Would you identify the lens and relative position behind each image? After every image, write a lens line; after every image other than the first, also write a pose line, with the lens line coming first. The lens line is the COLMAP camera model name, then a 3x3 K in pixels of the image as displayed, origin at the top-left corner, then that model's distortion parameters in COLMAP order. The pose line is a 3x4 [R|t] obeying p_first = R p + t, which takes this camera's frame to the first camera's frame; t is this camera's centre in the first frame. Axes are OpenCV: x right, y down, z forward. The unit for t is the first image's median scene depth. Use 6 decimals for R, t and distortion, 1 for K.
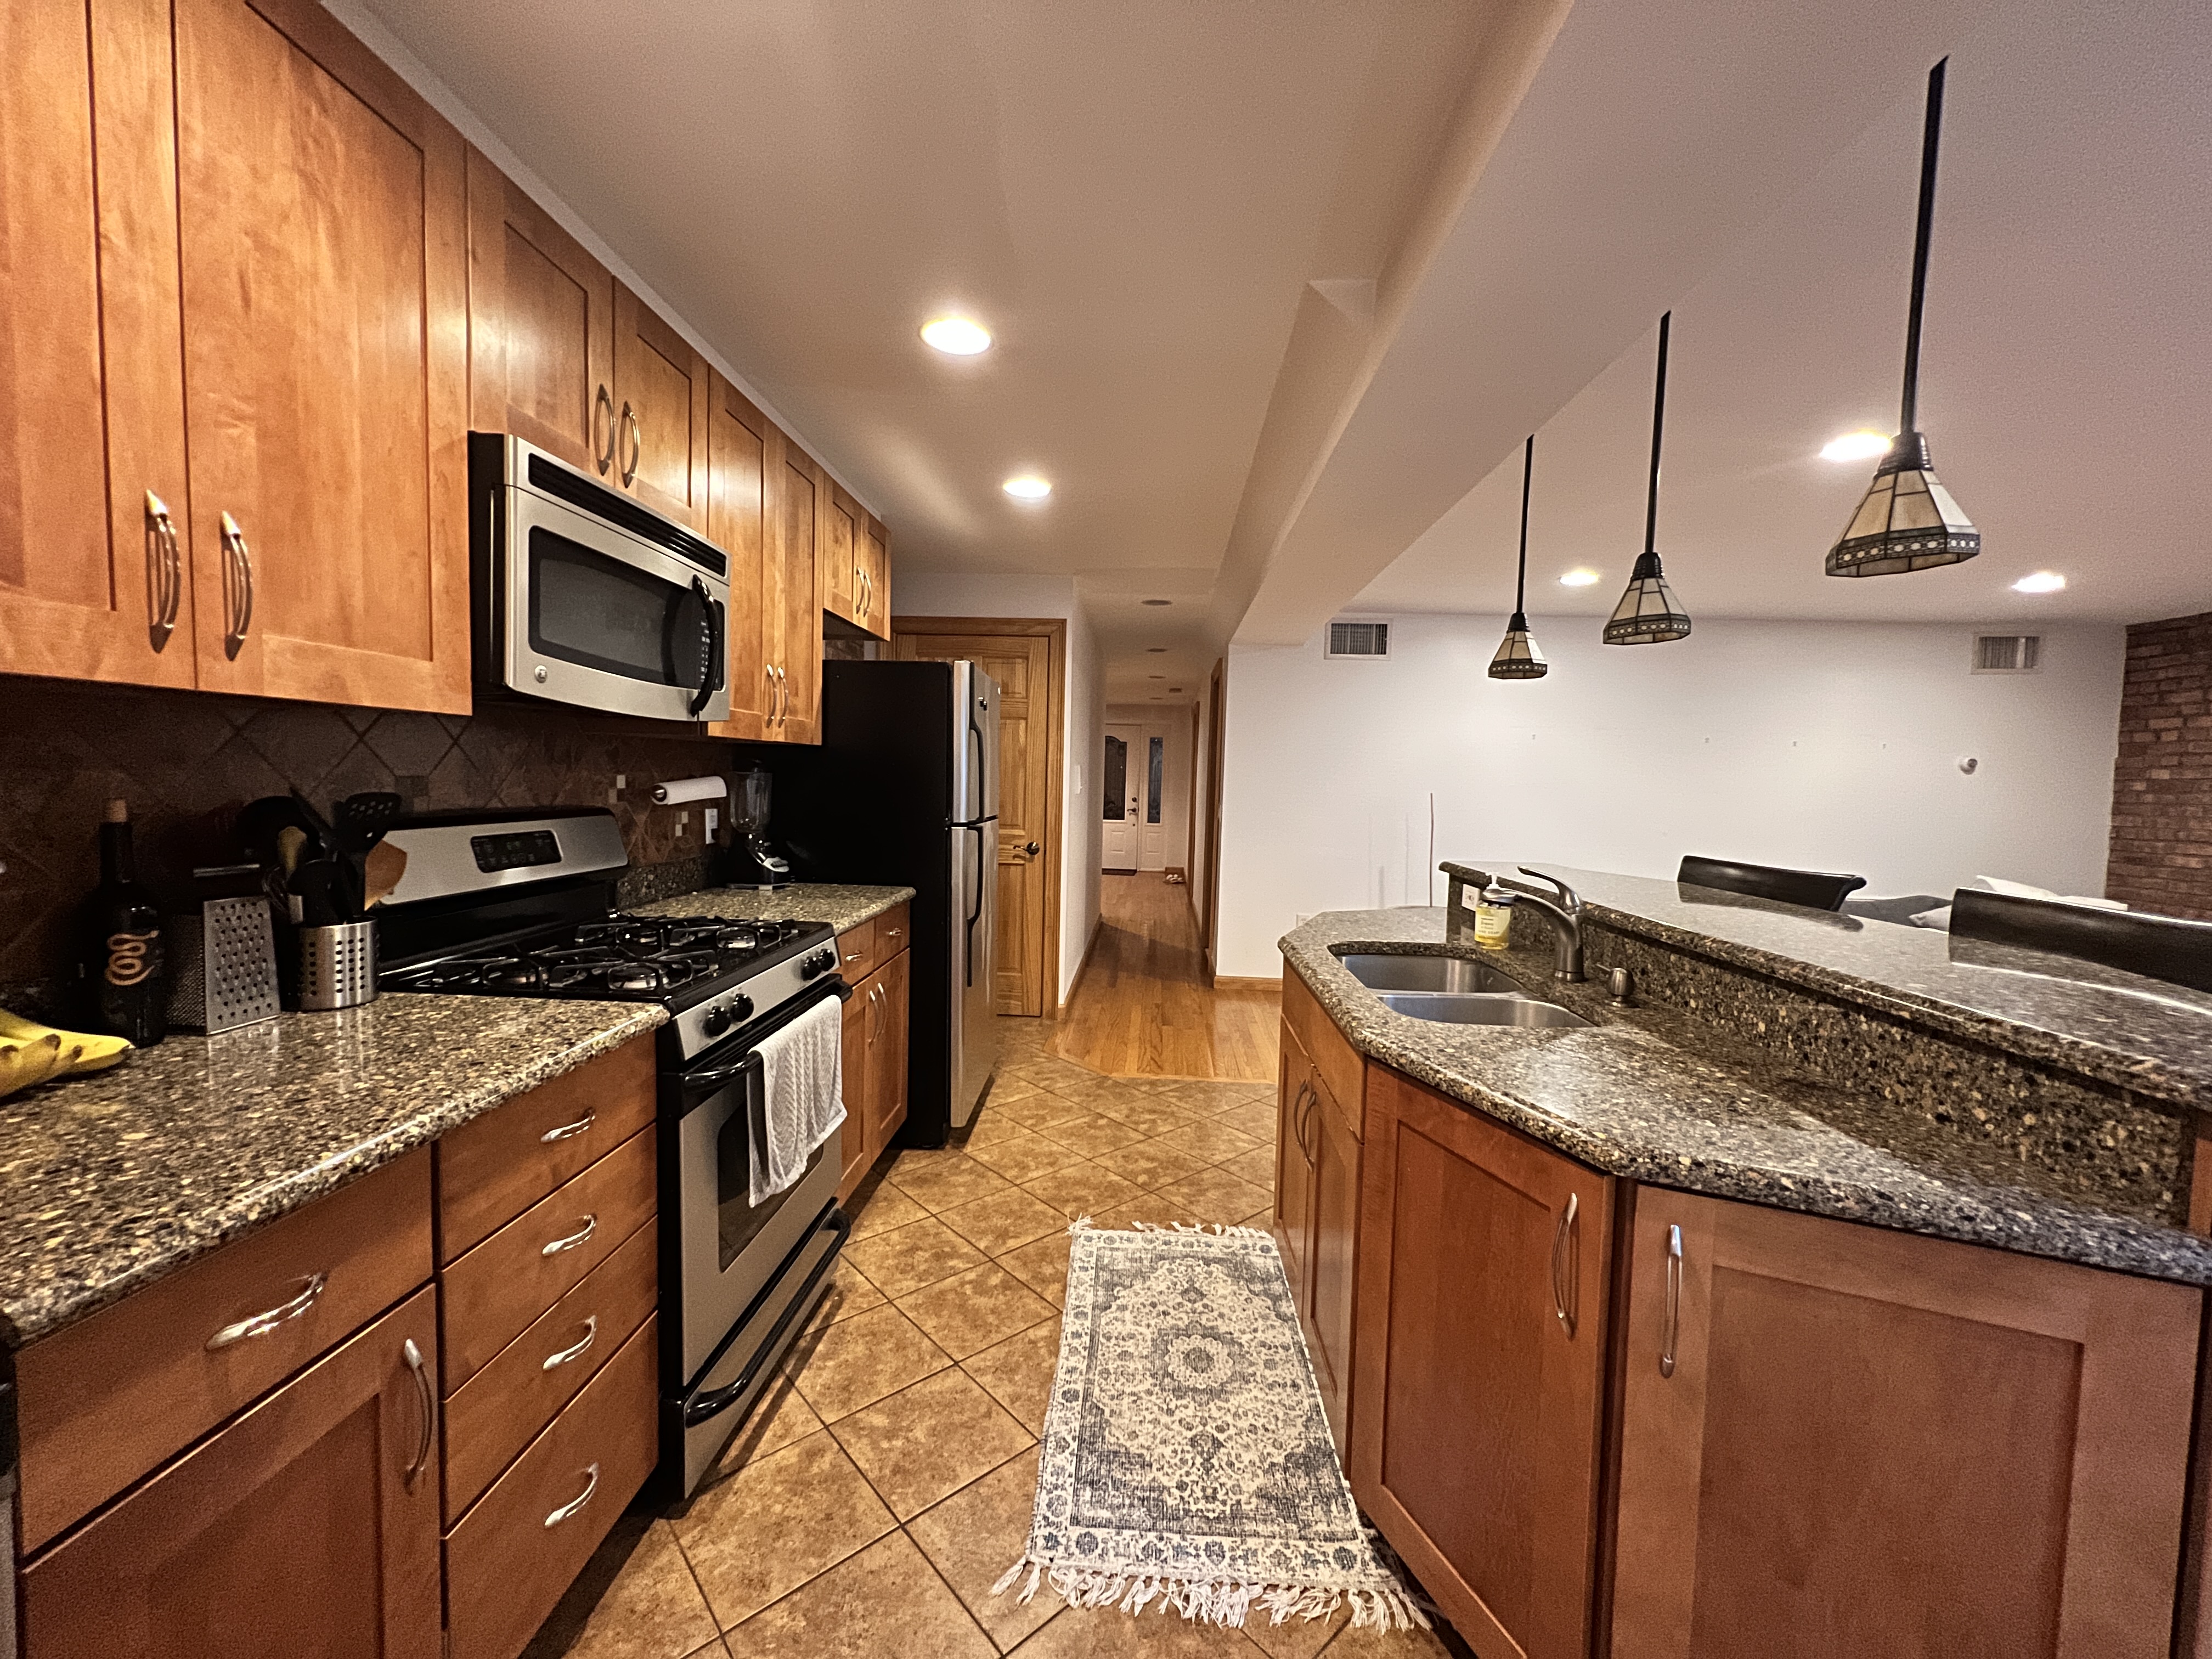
lens RADIAL K [[881.7, 0, 1108.7], [0, 881.7, 825.7], [0, 0, 1]] dist [-0.001000, 0.000096]
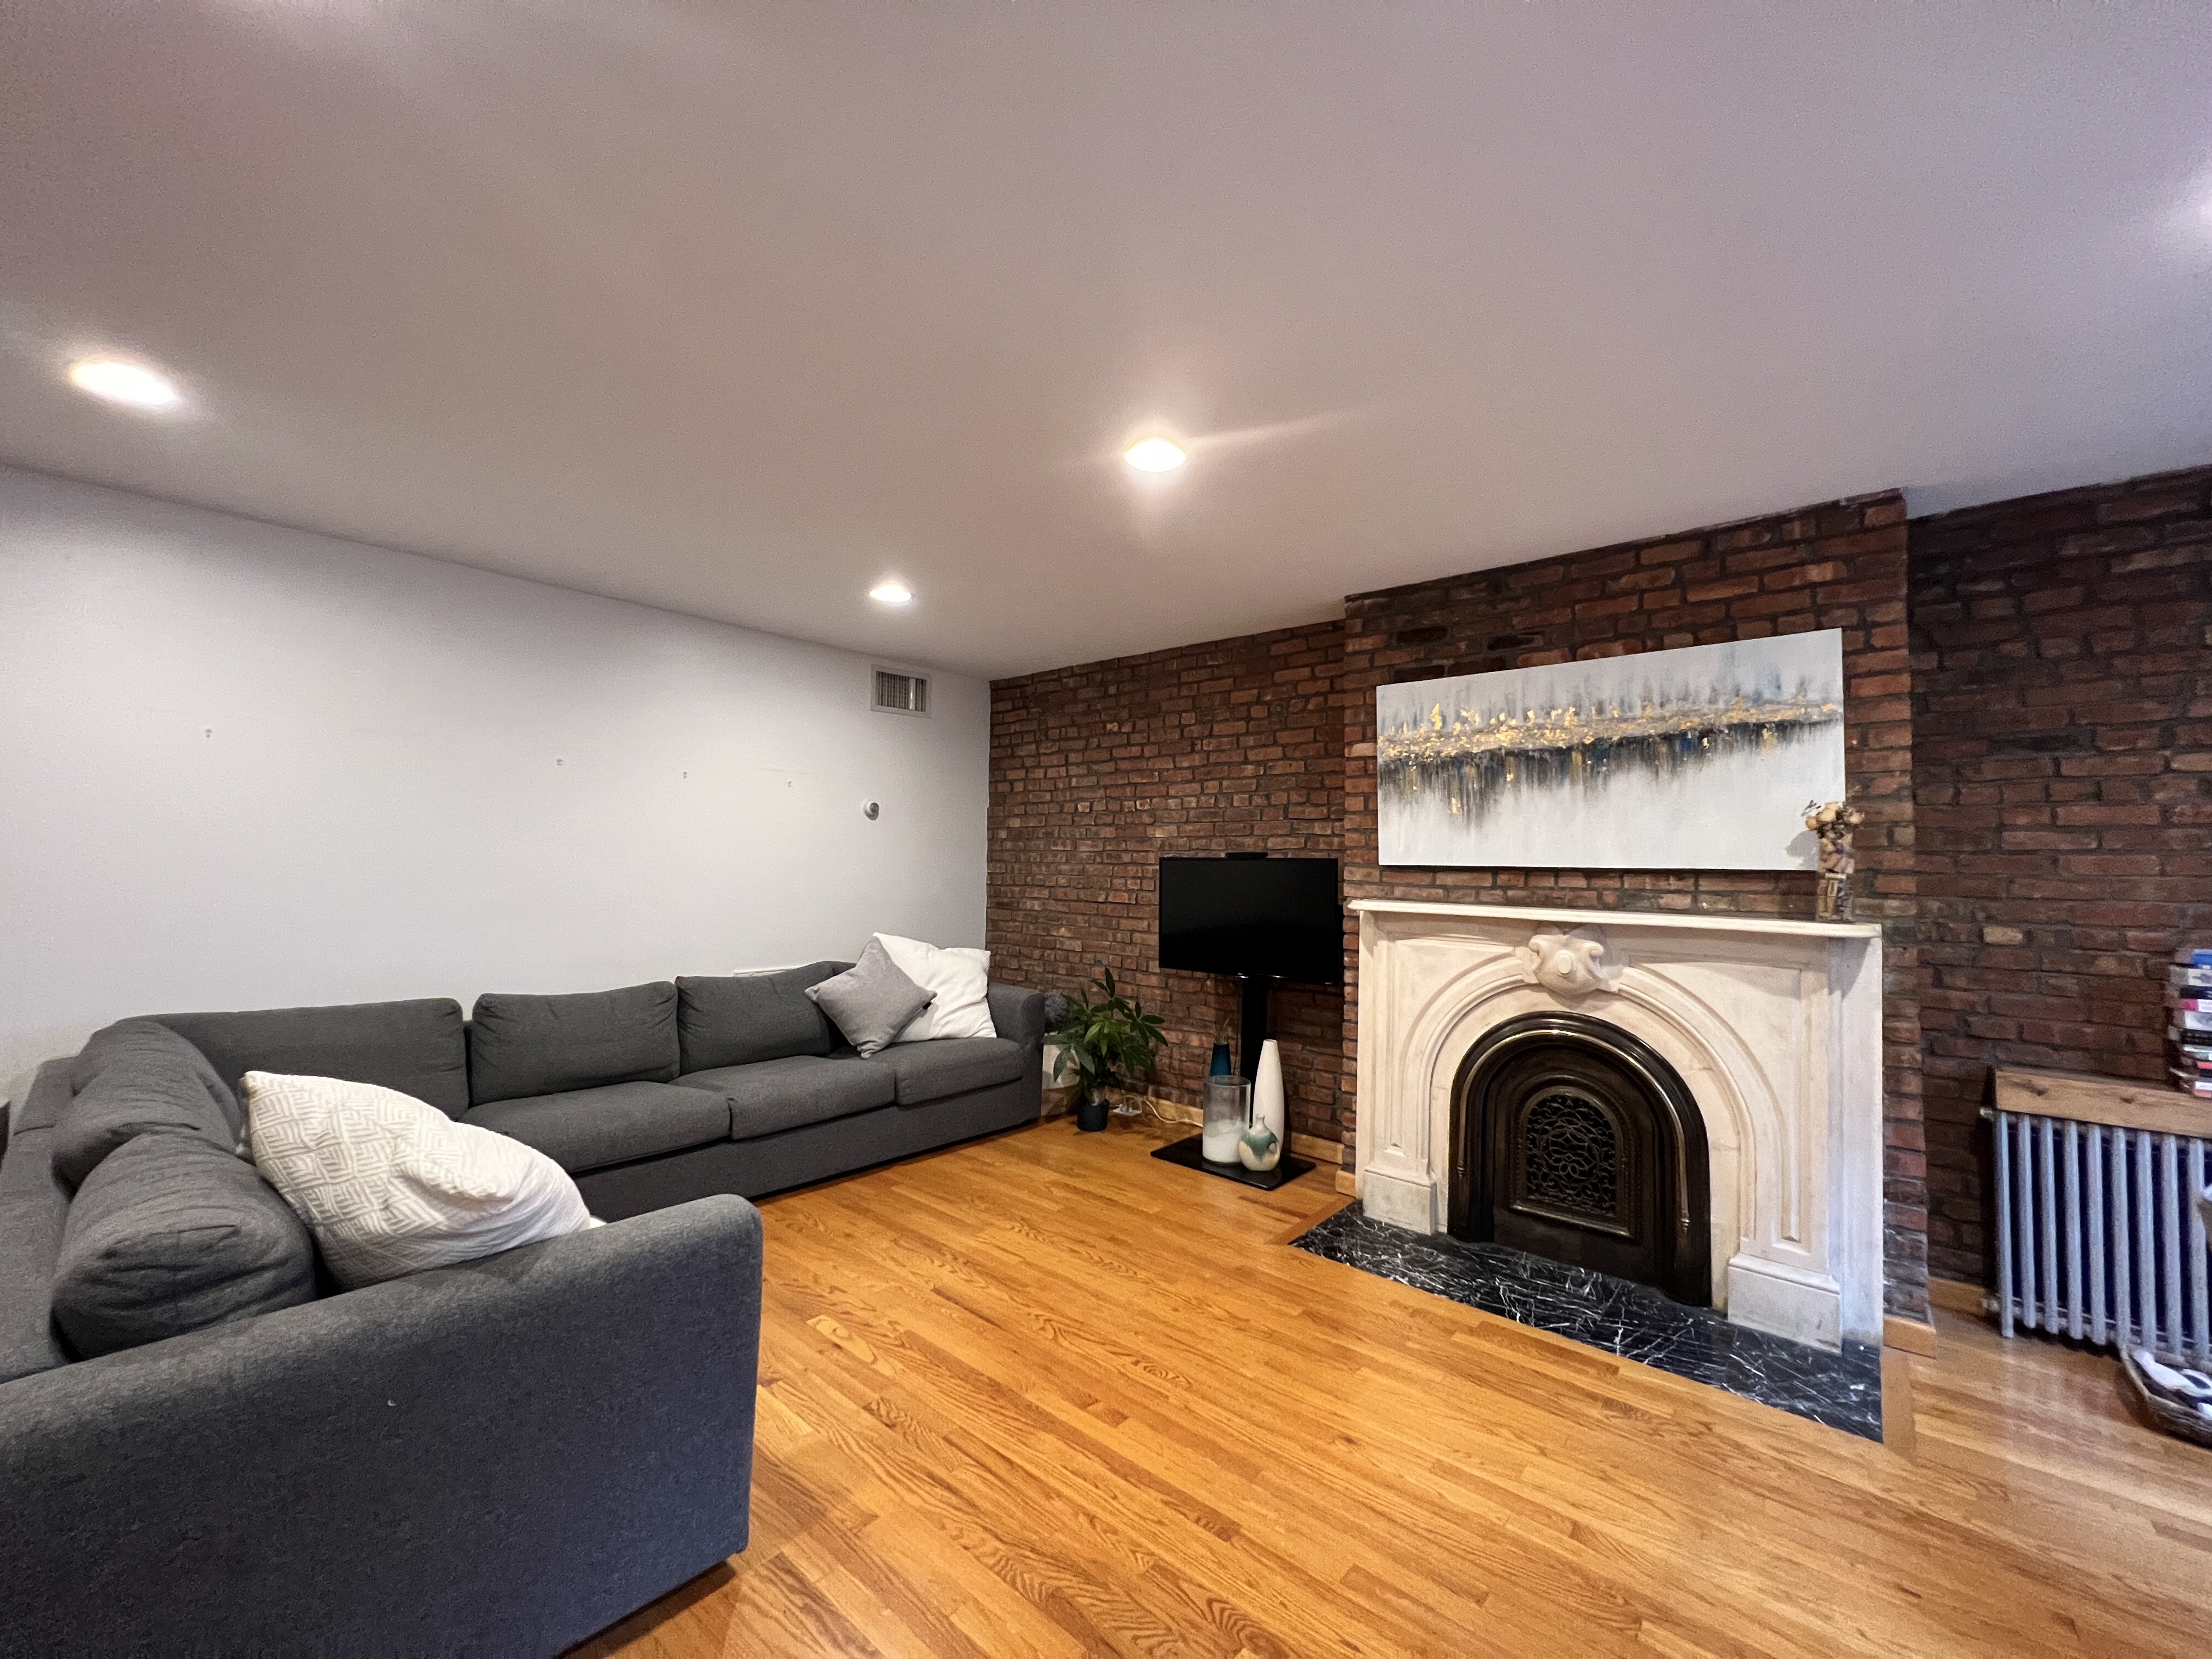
lens RADIAL K [[881.7, 0, 1108.1], [0, 881.7, 828.9], [0, 0, 1]] dist [-0.001000, 0.000096]
pose [[0.611169, 0.012951, 0.791395, 0.414582], [0.040532, 0.998042, -0.047634, 0.003708], [-0.790462, 0.061190, 0.609447, 0.261502]]
